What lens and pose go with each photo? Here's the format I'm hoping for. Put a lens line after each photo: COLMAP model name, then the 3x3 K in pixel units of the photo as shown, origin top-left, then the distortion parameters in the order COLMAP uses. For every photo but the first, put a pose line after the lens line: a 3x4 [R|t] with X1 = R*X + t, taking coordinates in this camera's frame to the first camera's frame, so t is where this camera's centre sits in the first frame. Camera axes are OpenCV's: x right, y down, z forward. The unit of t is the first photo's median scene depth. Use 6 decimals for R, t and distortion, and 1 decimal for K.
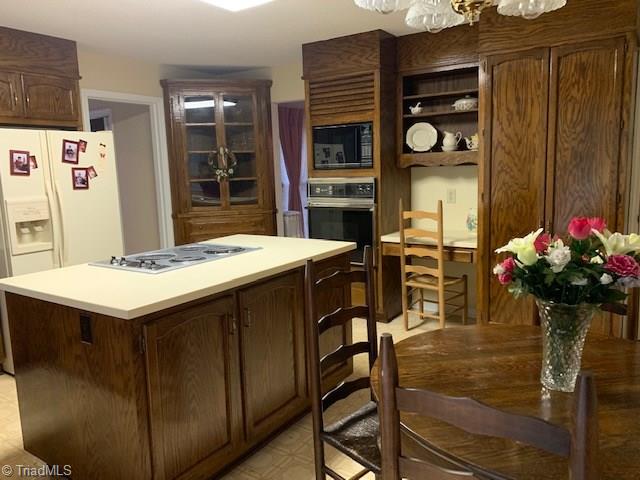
lens RADIAL K [[486.7, 0, 319.5], [0, 486.7, 237.8], [0, 0, 1]] dist [0.003617, 0.001508]
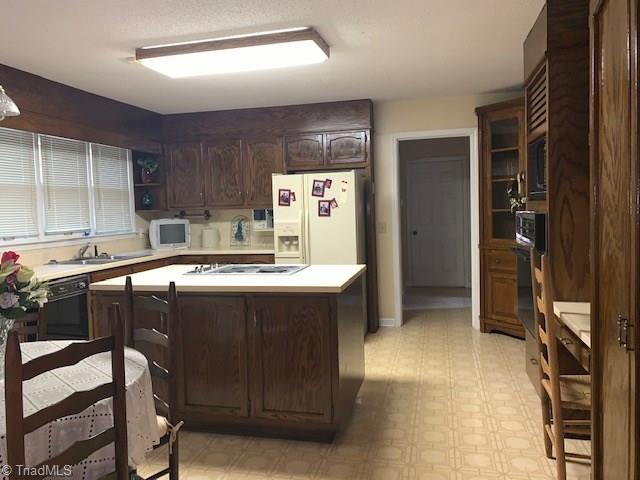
lens RADIAL K [[486.7, 0, 318.8], [0, 486.7, 238.9], [0, 0, 1]] dist [0.003617, 0.001508]
pose [[0.329423, 0.094363, -0.939455, 0.765066], [-0.117215, 0.991383, 0.058477, -0.115982], [0.936878, 0.090855, 0.337646, 0.553179]]
